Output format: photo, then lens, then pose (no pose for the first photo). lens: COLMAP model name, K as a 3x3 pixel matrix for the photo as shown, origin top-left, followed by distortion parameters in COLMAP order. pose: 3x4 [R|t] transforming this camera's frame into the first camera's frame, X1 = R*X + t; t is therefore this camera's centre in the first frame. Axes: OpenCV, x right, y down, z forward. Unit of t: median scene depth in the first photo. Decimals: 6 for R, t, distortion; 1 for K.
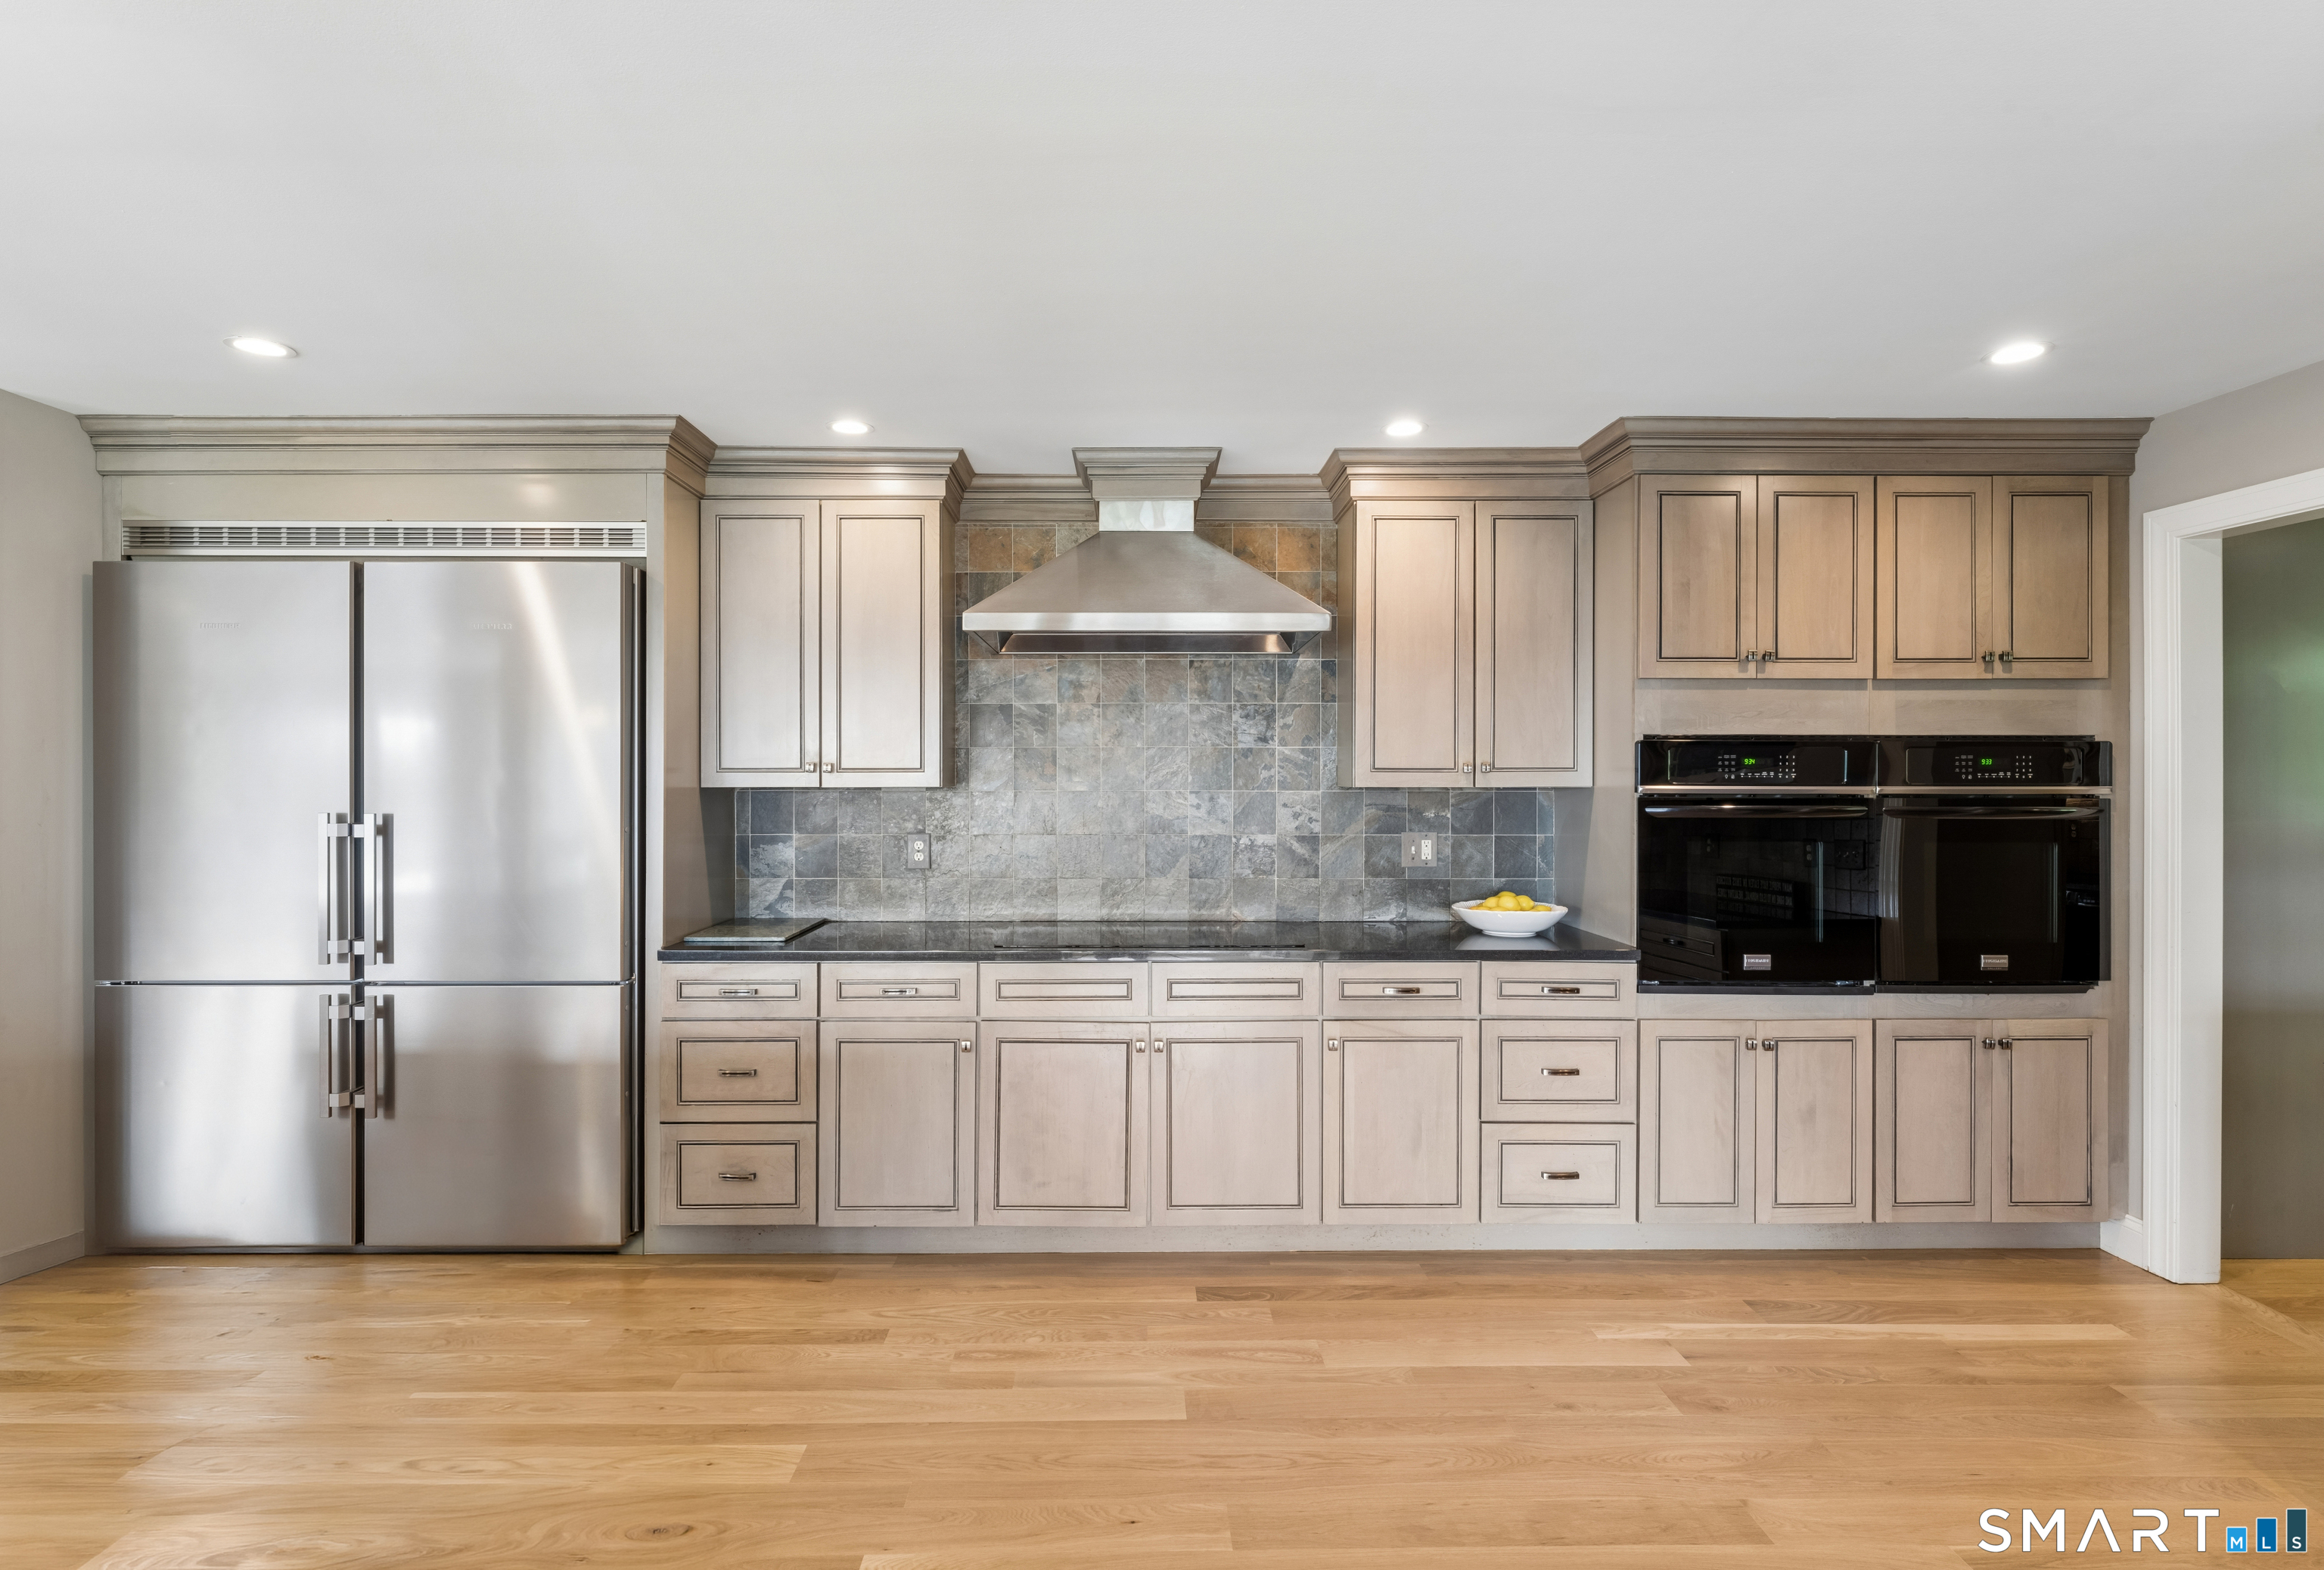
lens RADIAL K [[1066.9, 0, 1161.1], [0, 1066.9, 777.4], [0, 0, 1]] dist [-0.000641, -0.000334]
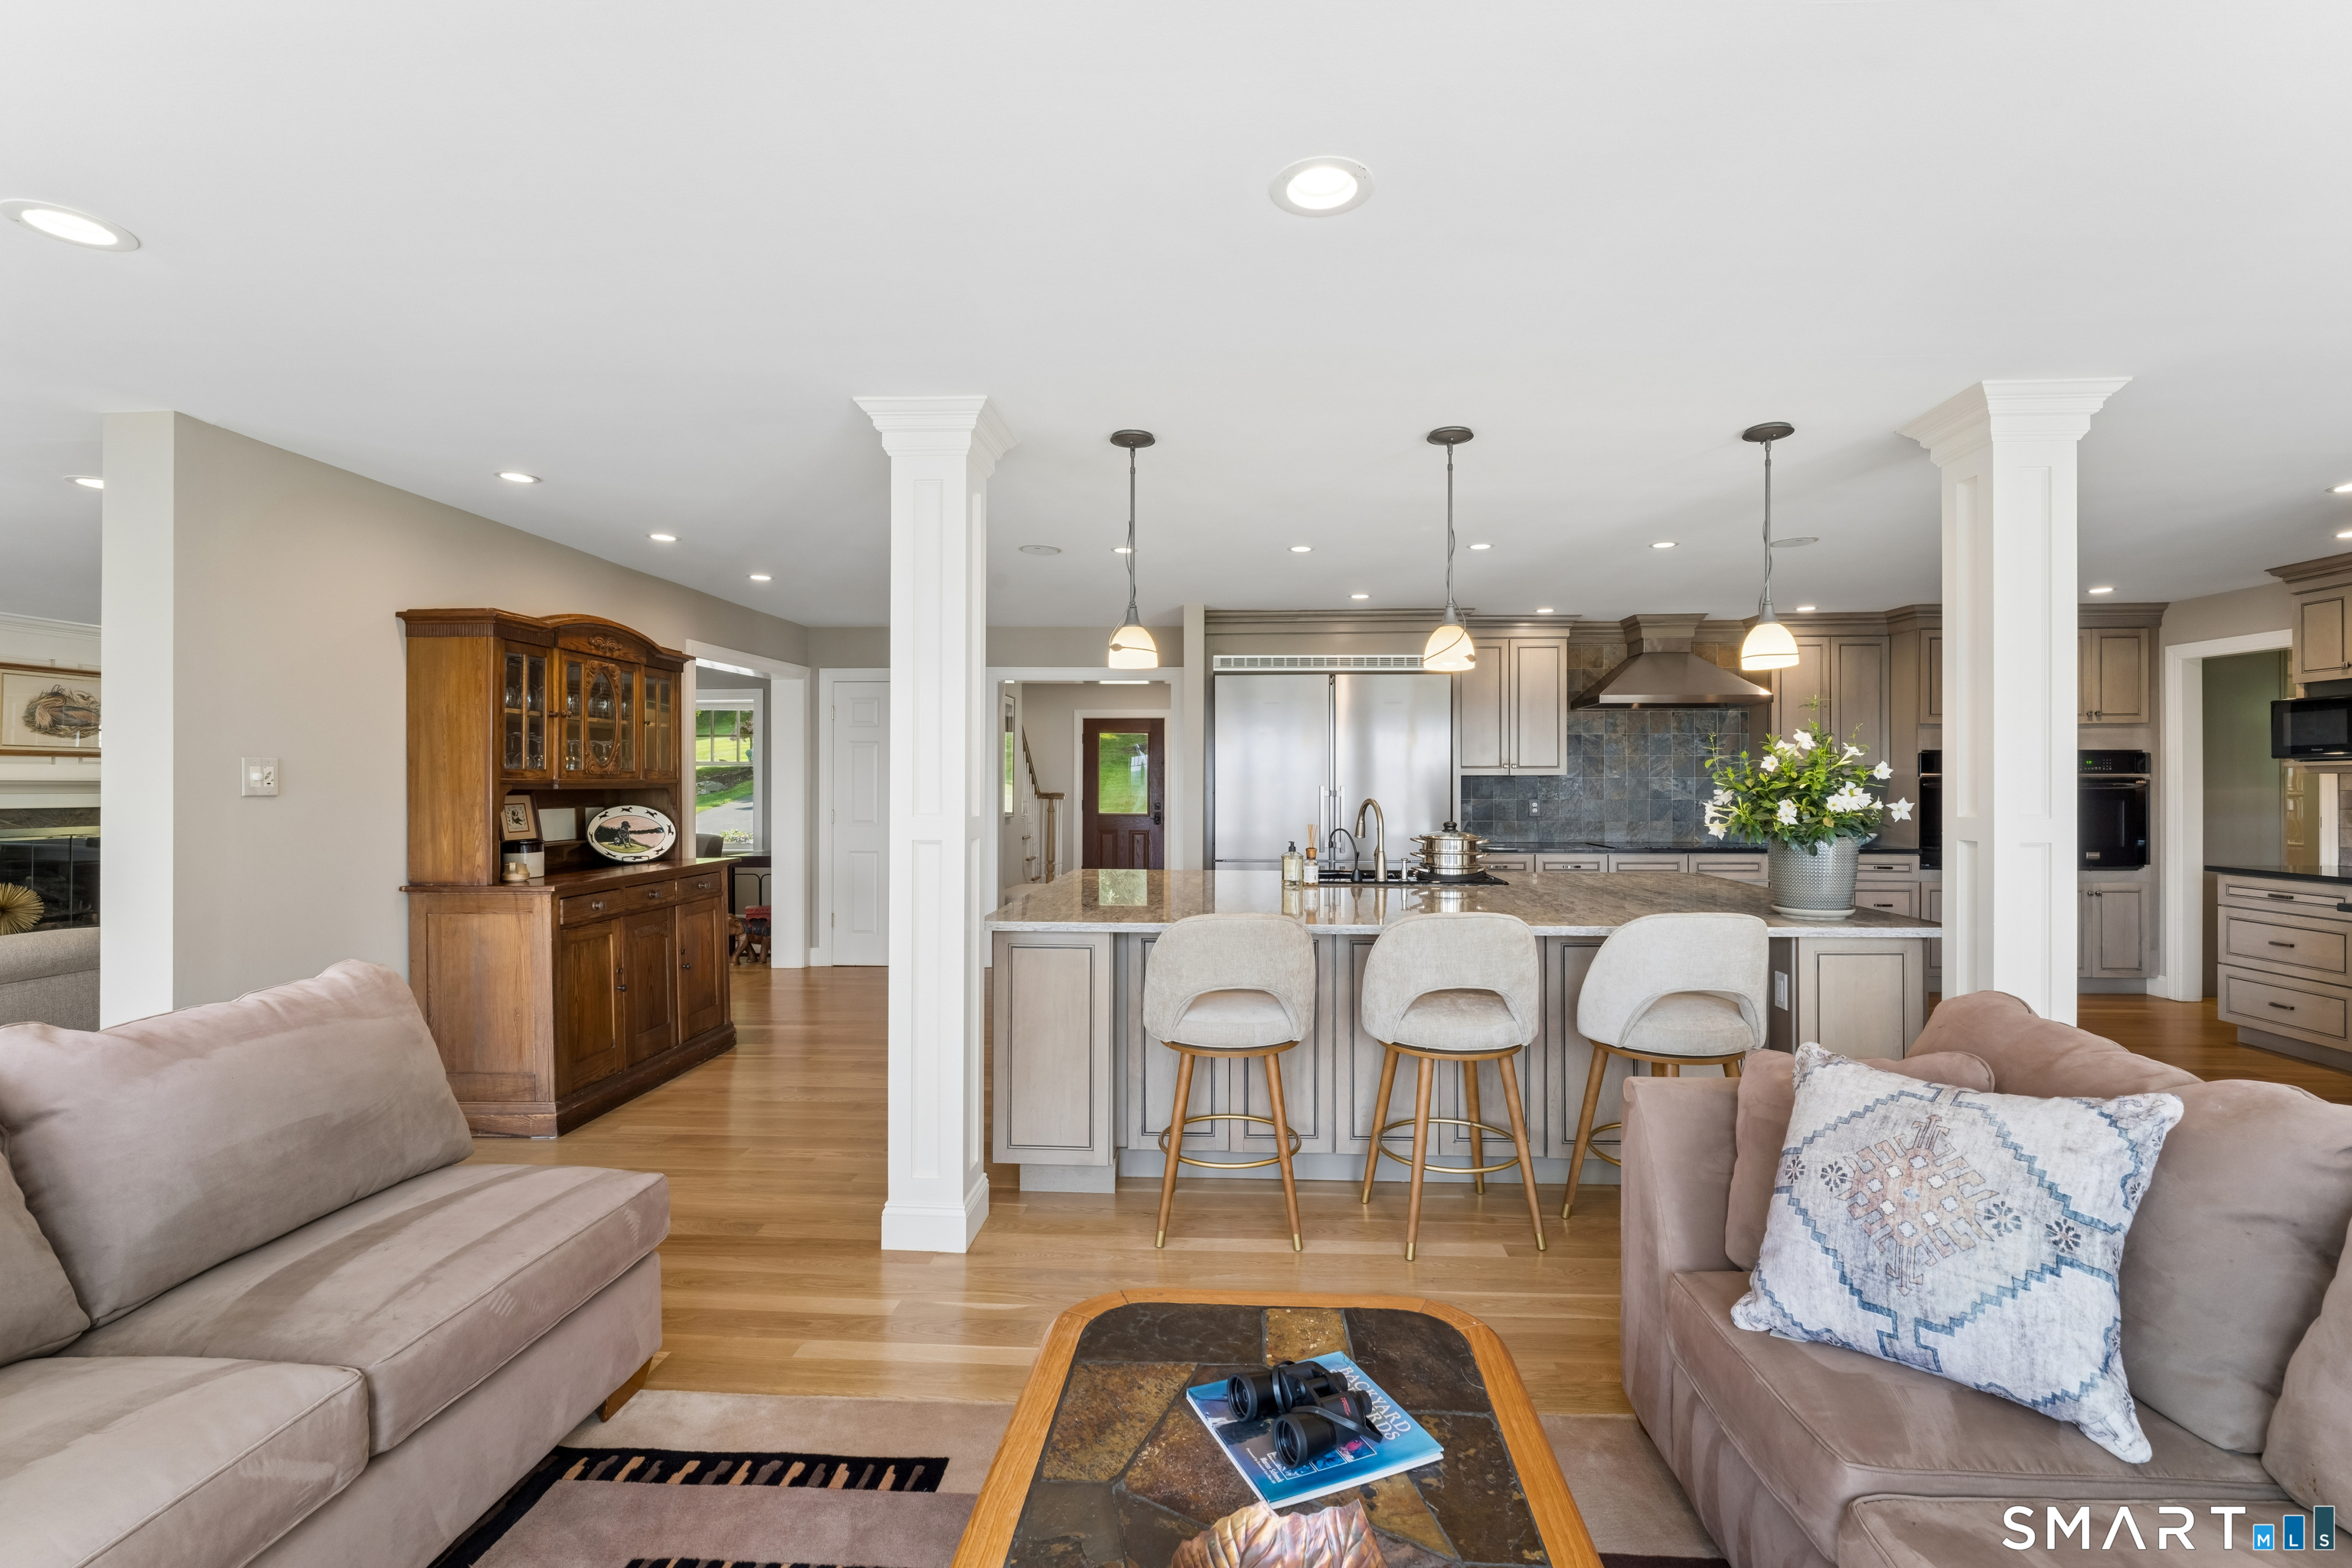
lens RADIAL K [[1050.8, 0, 1196.0], [0, 1050.8, 777.1], [0, 0, 1]] dist [-0.012195, 0.001087]
pose [[0.996685, -0.000321, -0.081361, -0.757125], [-0.000087, 0.999987, -0.005018, 0.022911], [0.081362, 0.005008, 0.996672, -1.105737]]
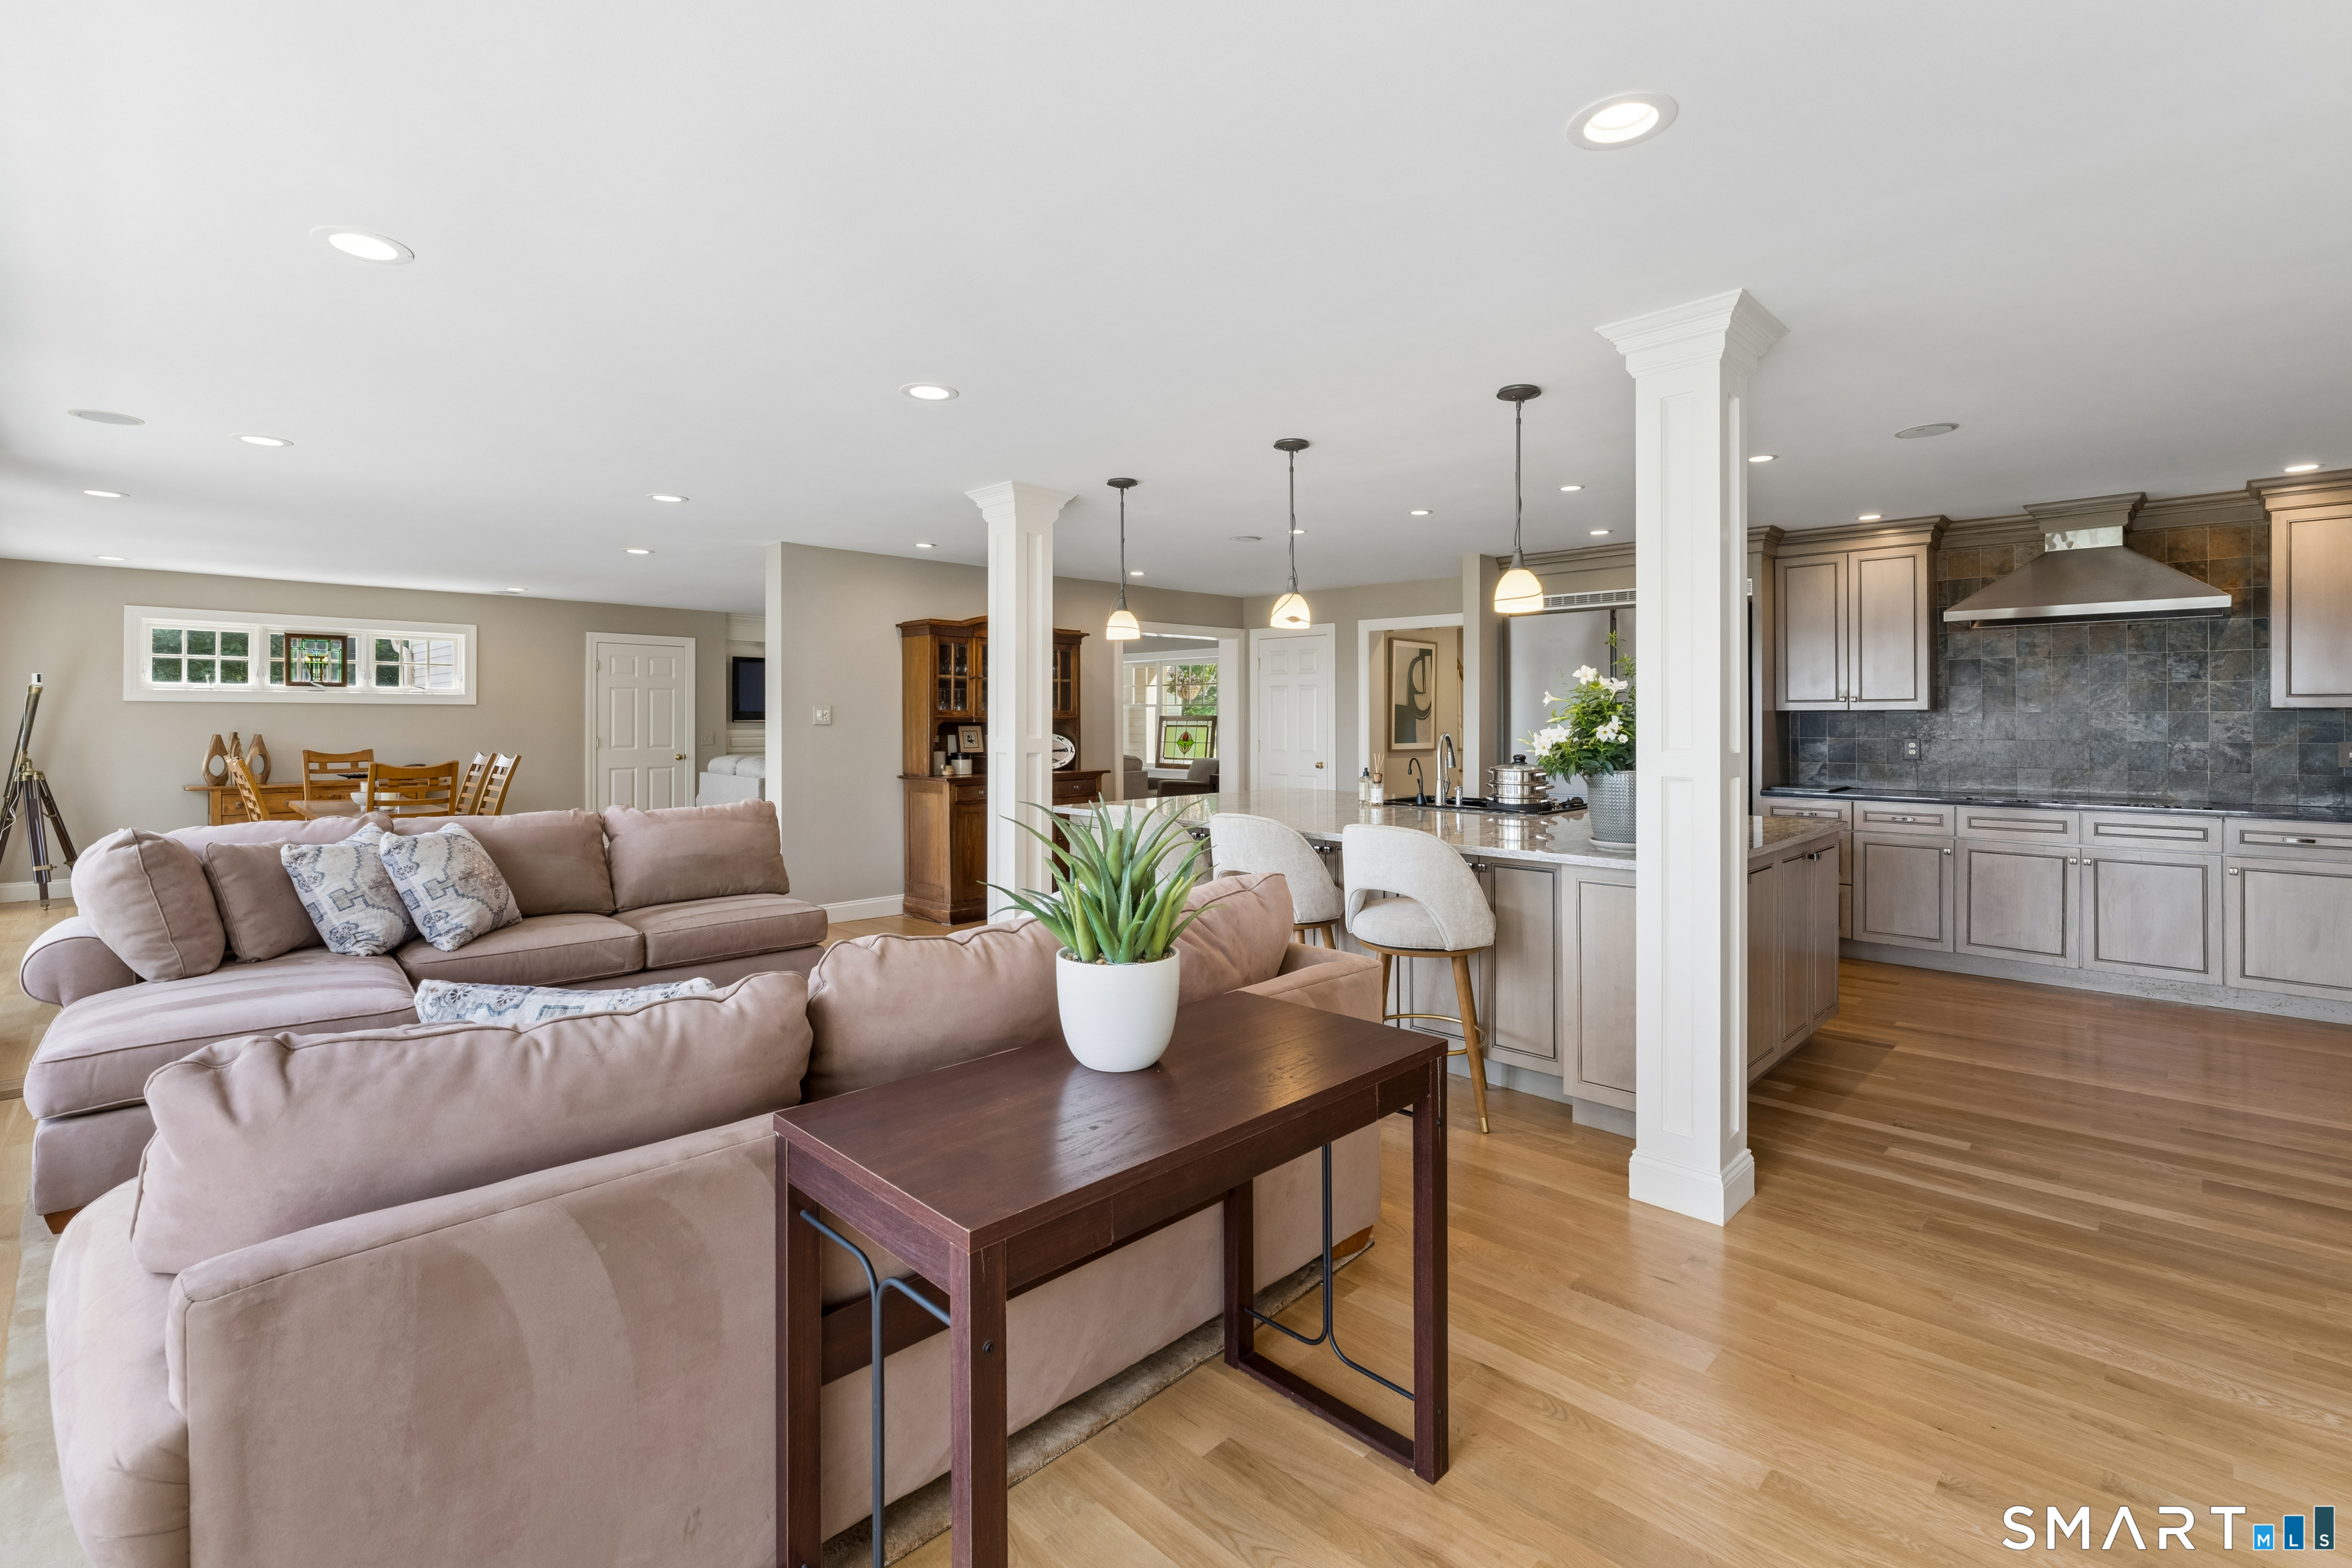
lens RADIAL K [[1050.8, 0, 1149.0], [0, 1050.8, 712.3], [0, 0, 1]] dist [-0.012195, 0.001087]
pose [[0.675739, -0.004483, -0.737128, 0.187667], [-0.000813, 0.999976, -0.006827, 0.025776], [0.737141, 0.005212, 0.675719, -1.079138]]
